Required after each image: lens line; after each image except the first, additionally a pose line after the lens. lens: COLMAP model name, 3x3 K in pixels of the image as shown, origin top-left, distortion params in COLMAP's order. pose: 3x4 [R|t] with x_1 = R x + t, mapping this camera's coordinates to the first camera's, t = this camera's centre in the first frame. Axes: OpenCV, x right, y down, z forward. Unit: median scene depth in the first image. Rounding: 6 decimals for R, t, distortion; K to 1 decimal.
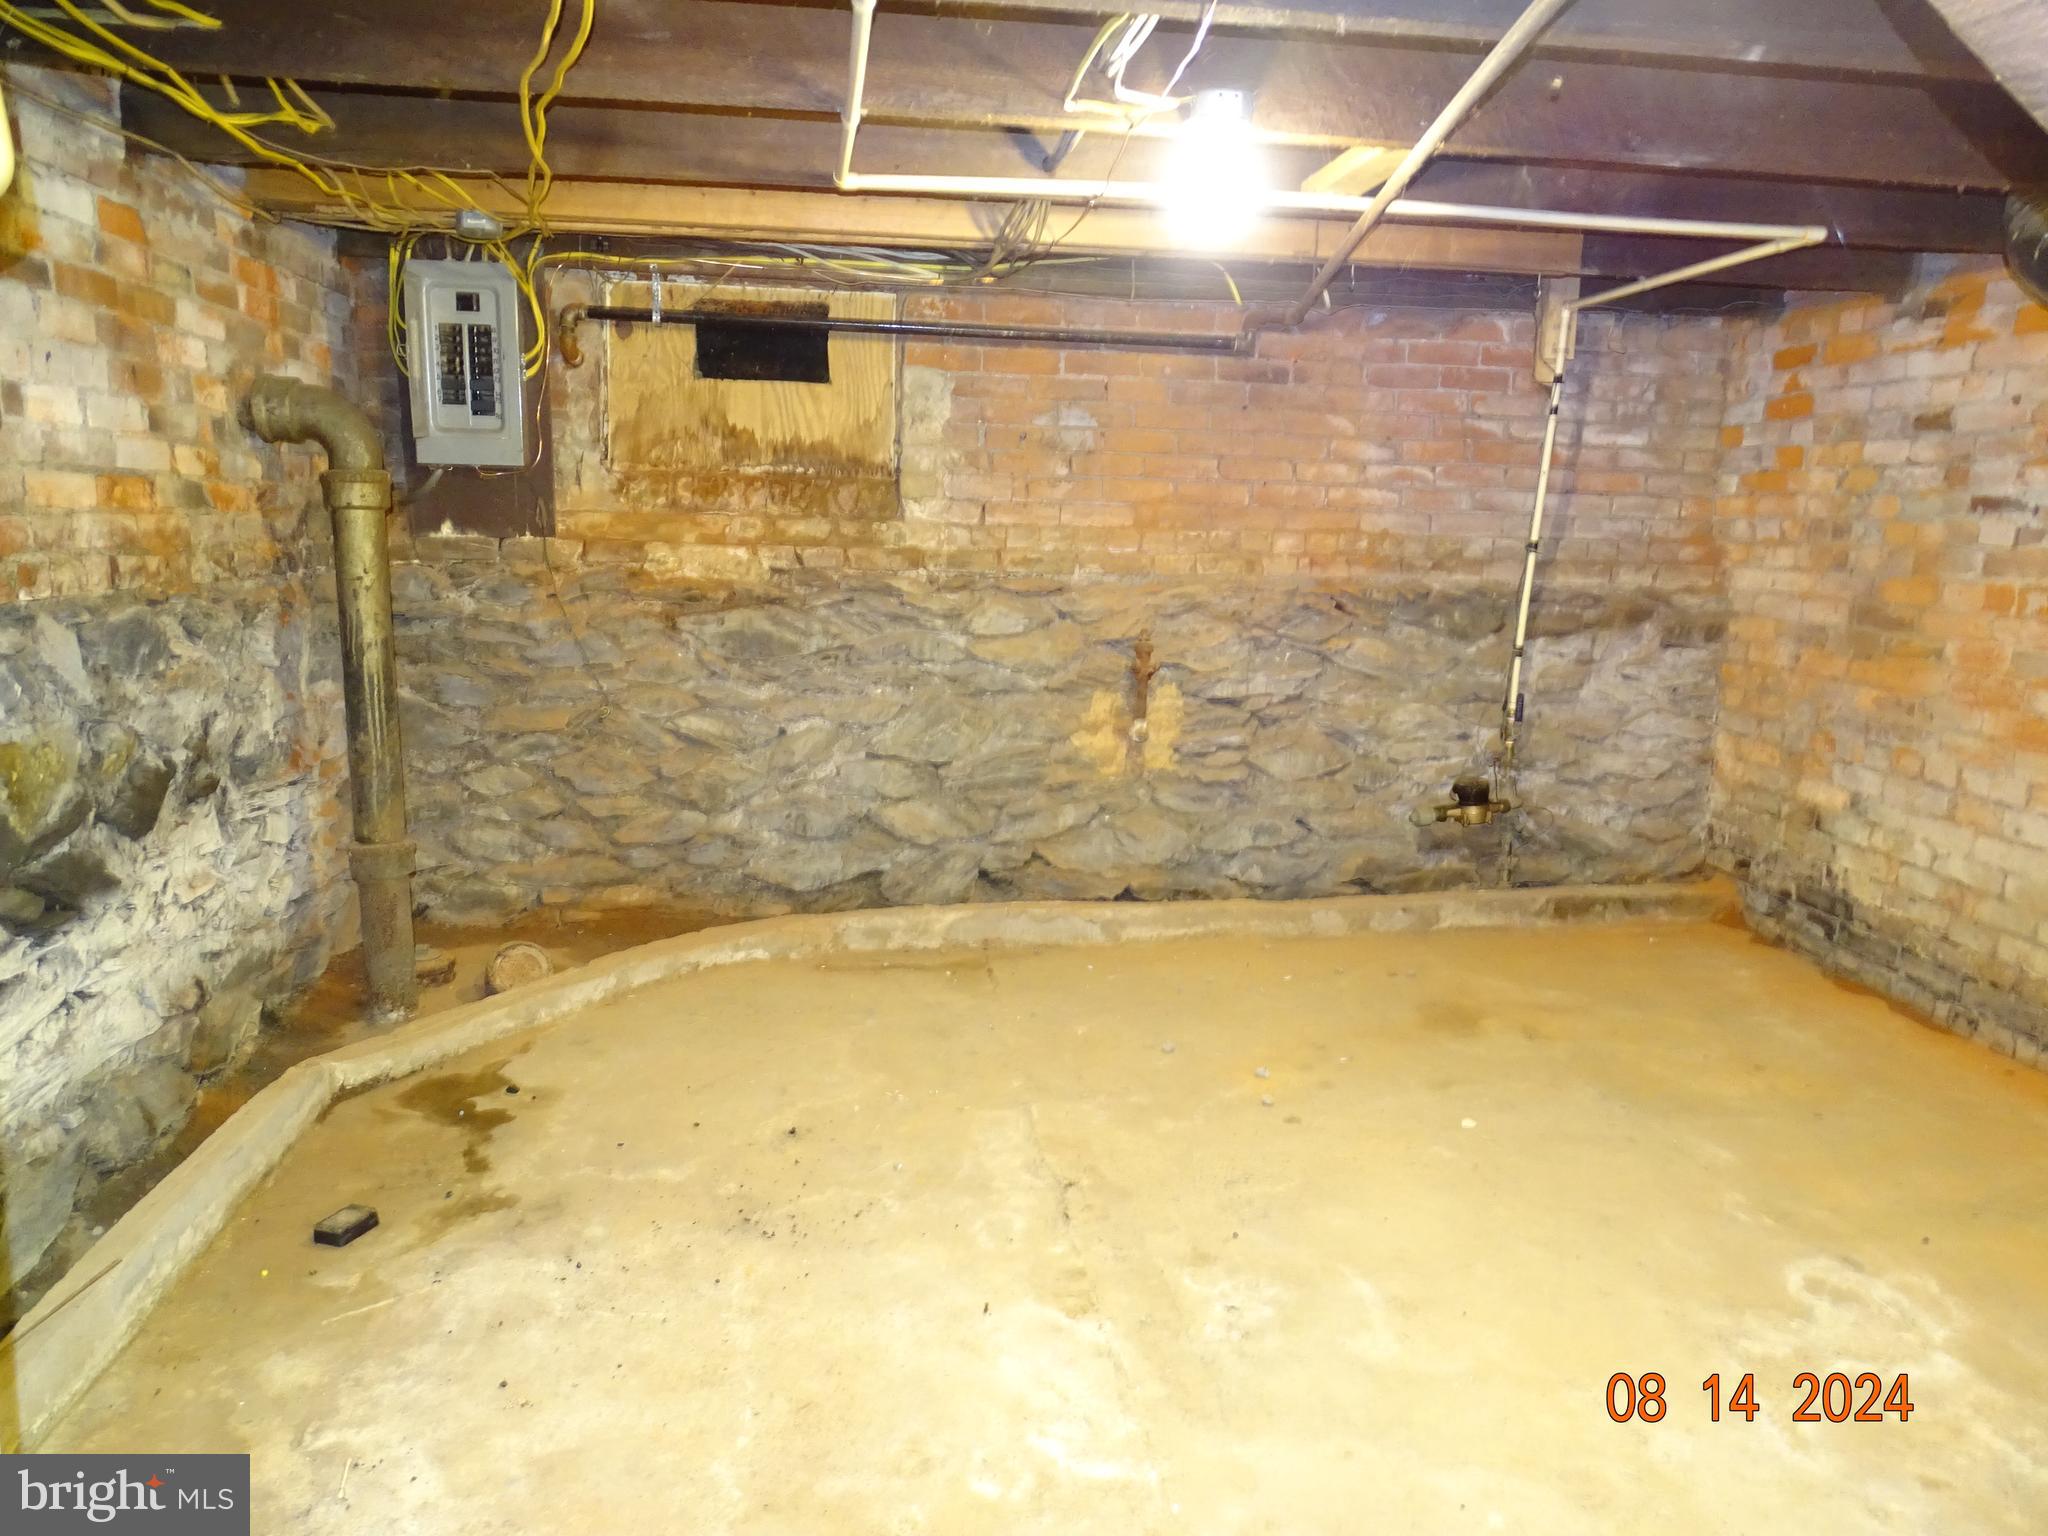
lens RADIAL K [[1432.2, 0, 1029.9], [0, 1432.2, 781.3], [0, 0, 1]] dist [-0.025460, 0.006615]
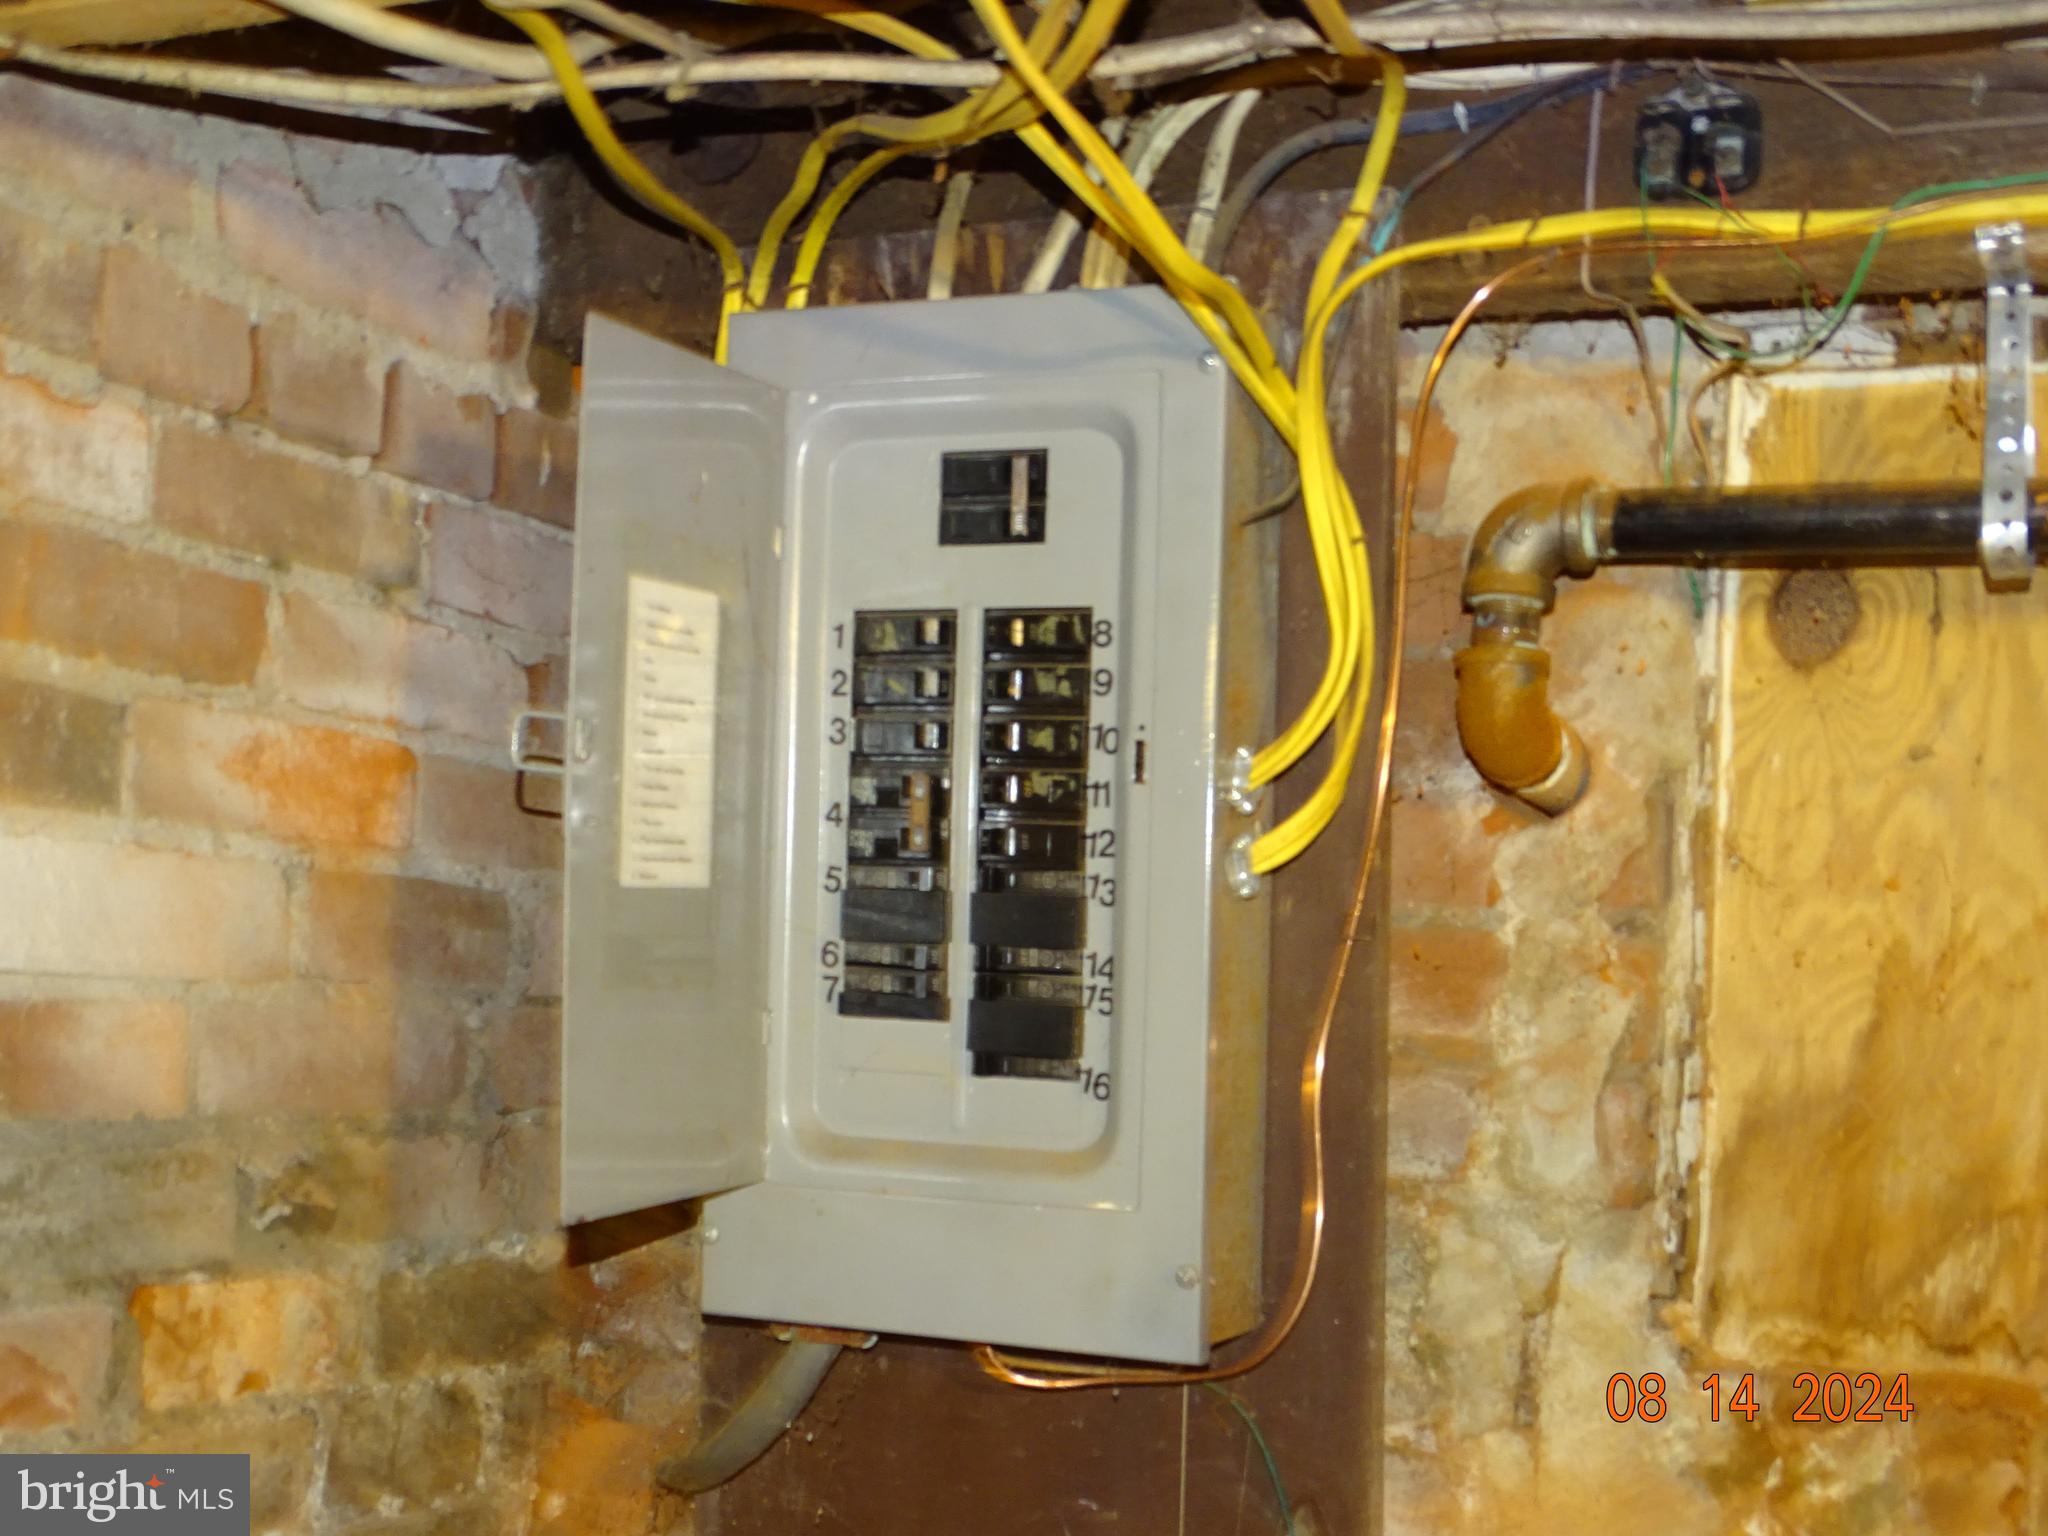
lens RADIAL K [[2664.9, 0, 1022.5], [0, 2664.9, 777.3], [0, 0, 1]] dist [-0.023402, 0.000000]
pose [[0.846784, -0.027293, -0.531237, -0.193679], [-0.127625, 0.959088, -0.252708, -0.201591], [0.516400, 0.281788, 0.808657, 0.691935]]
